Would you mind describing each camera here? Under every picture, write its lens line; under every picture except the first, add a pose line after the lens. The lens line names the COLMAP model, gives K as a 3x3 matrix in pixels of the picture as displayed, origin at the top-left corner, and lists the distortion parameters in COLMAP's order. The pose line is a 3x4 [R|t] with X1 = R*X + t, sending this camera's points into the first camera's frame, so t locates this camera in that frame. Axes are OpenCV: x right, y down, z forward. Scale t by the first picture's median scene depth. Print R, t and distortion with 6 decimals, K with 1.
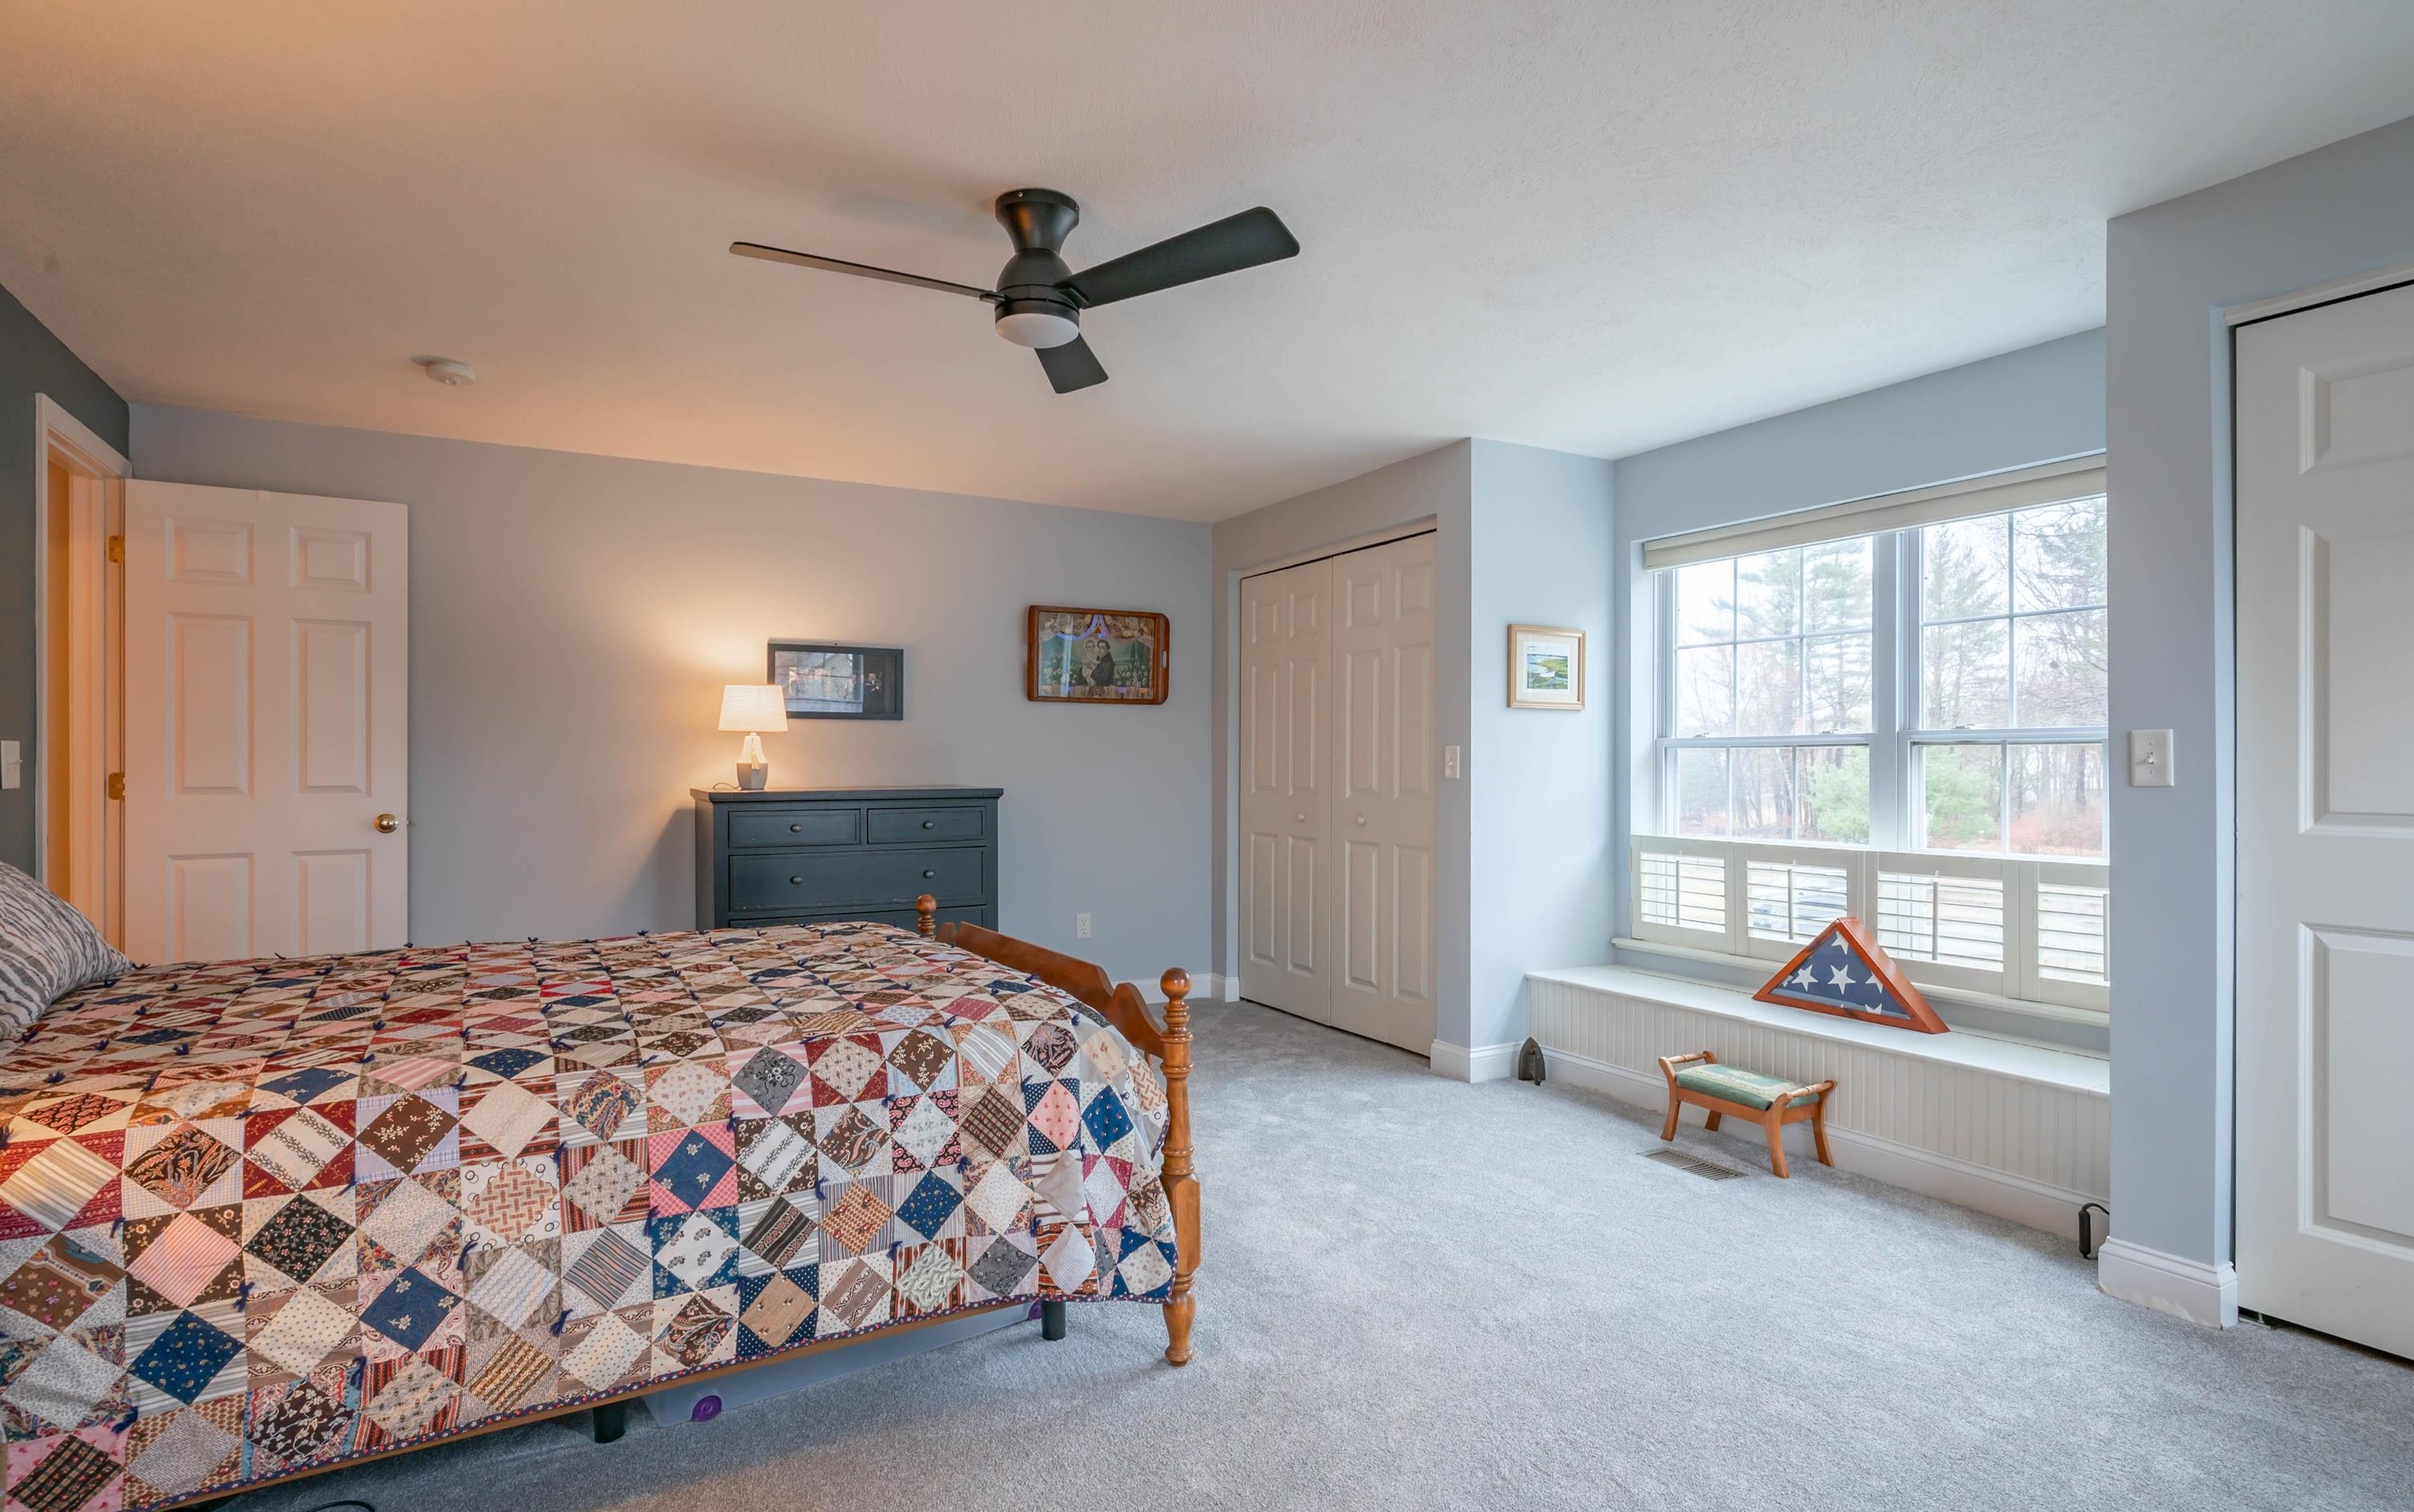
lens RADIAL K [[1199.9, 0, 1216.2], [0, 1199.9, 765.9], [0, 0, 1]] dist [-0.005596, -0.001425]
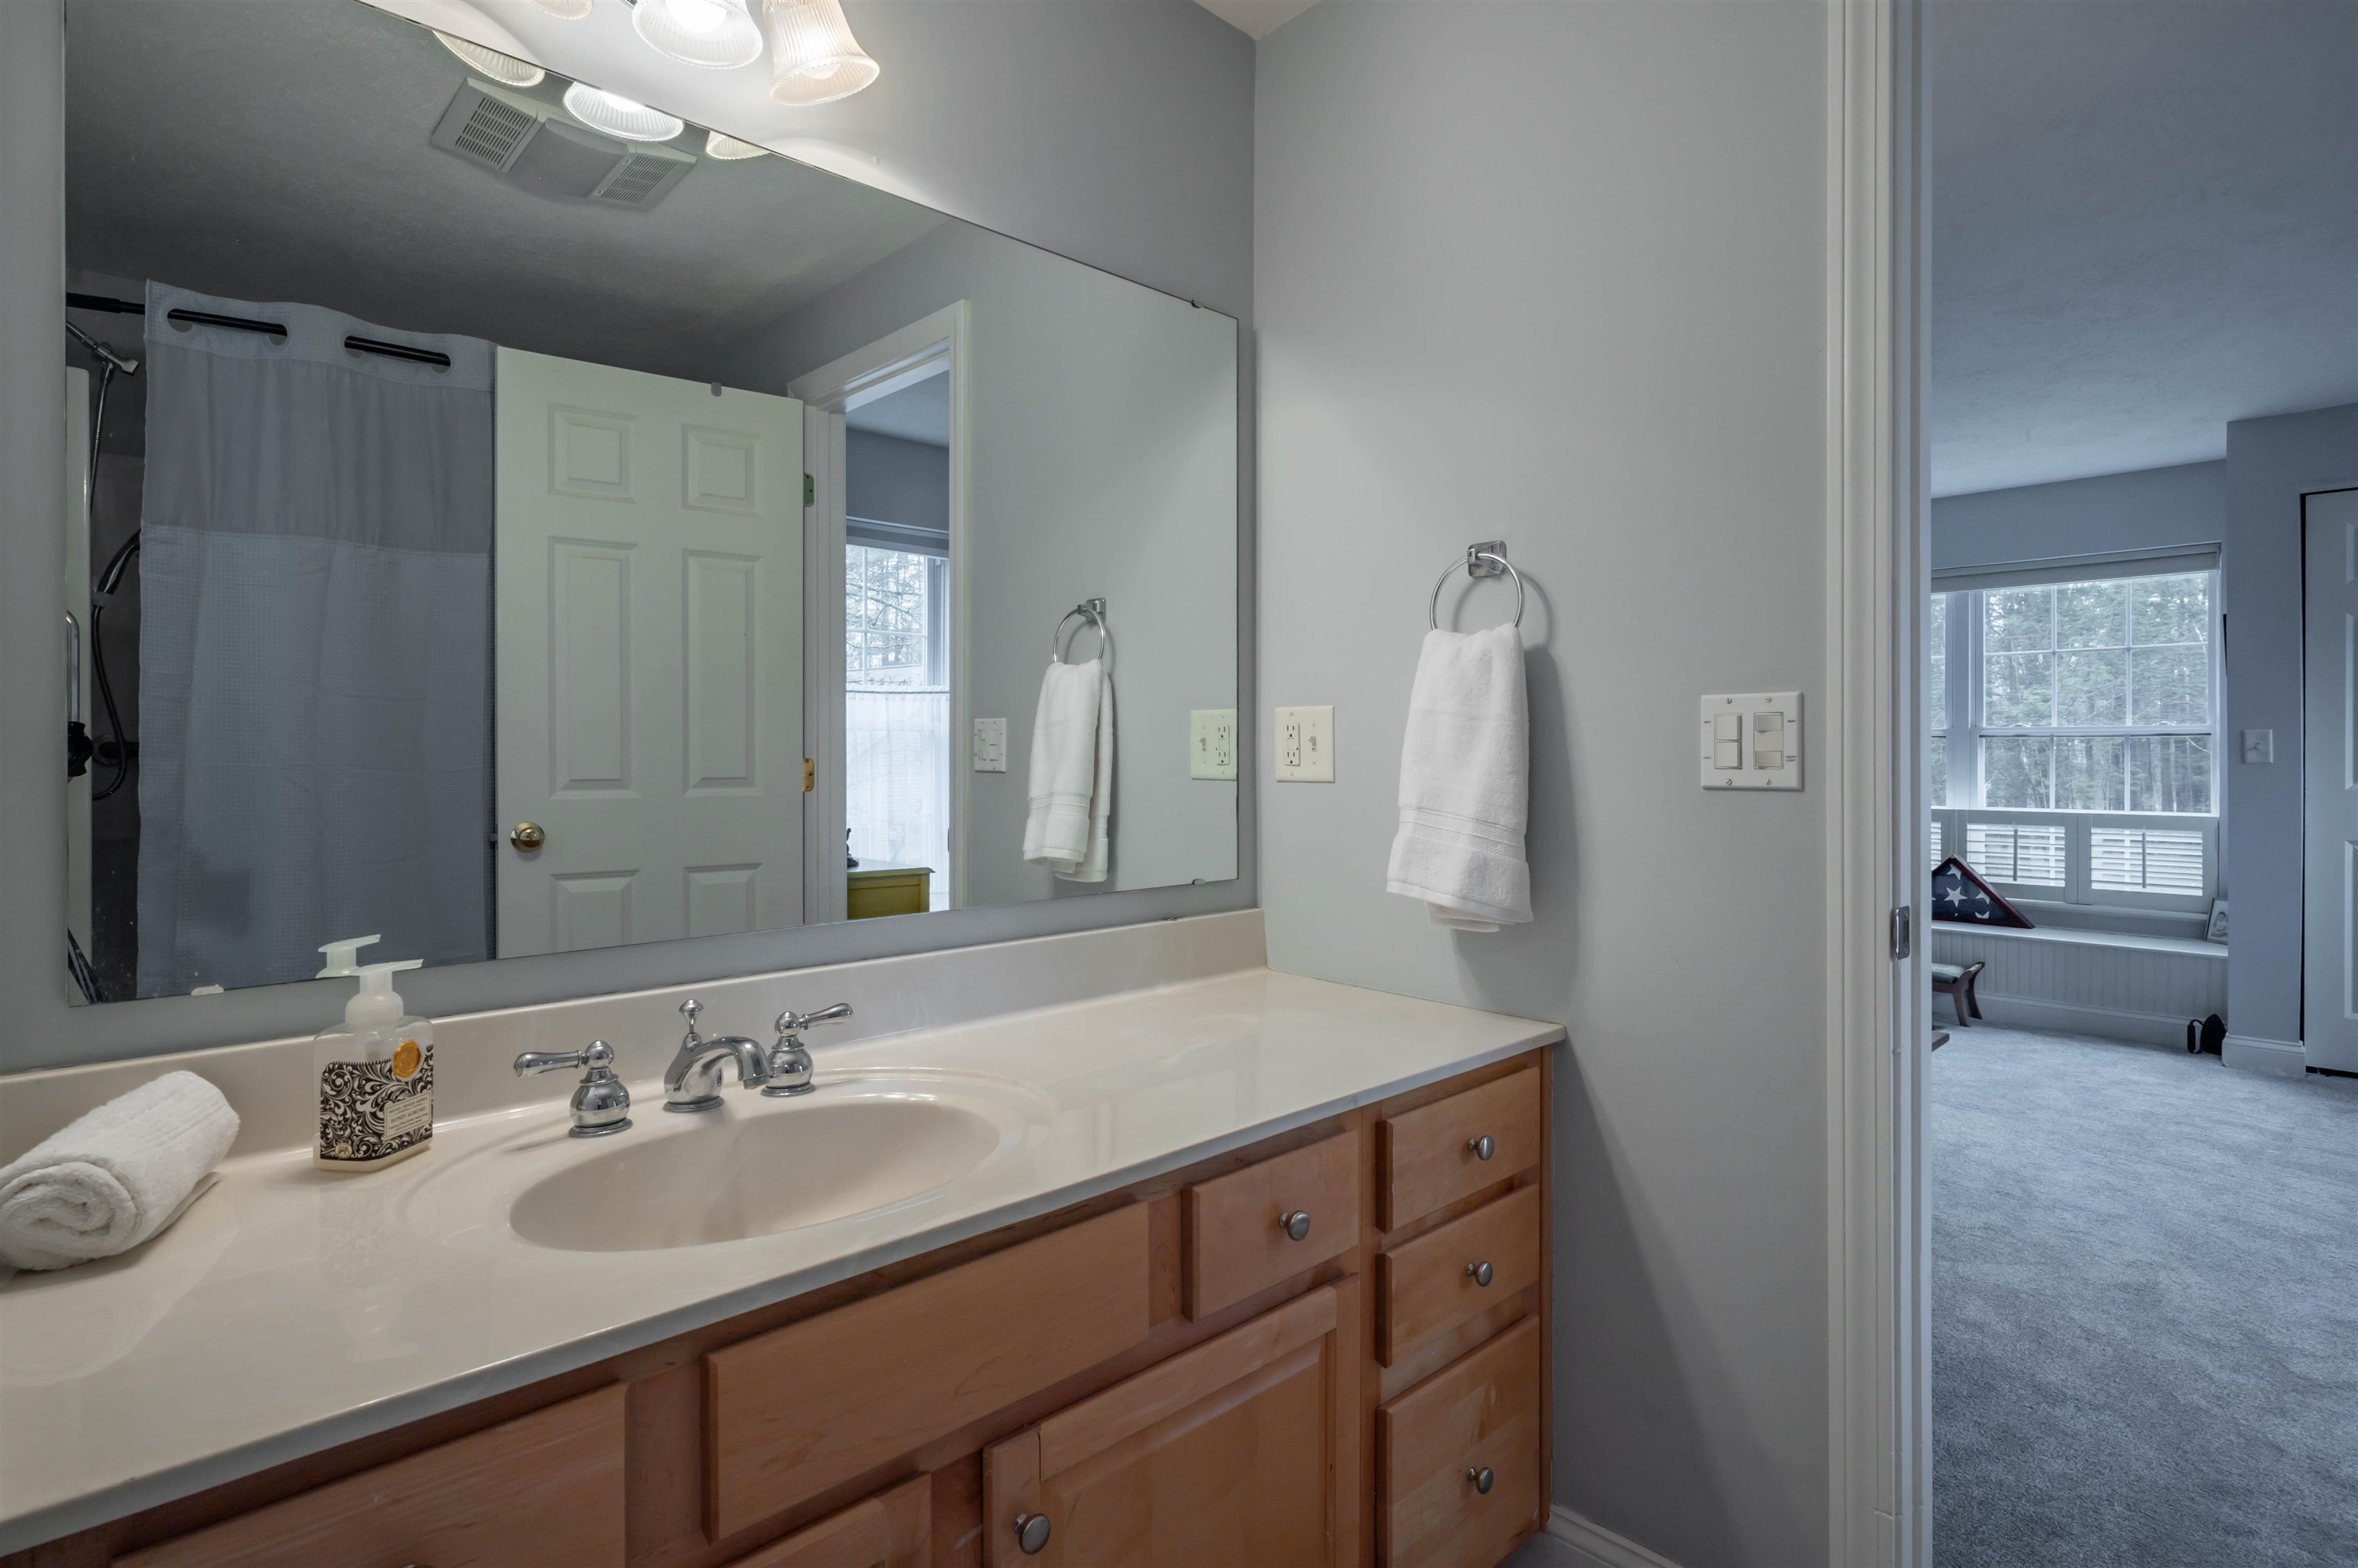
lens RADIAL K [[1162.5, 0, 1182.6], [0, 1162.5, 760.8], [0, 0, 1]] dist [-0.005623, 0.002406]
pose [[0.969038, -0.005717, 0.246845, -0.798324], [0.003709, 0.999956, 0.008600, -0.004709], [-0.246884, -0.007418, 0.969017, -0.154142]]
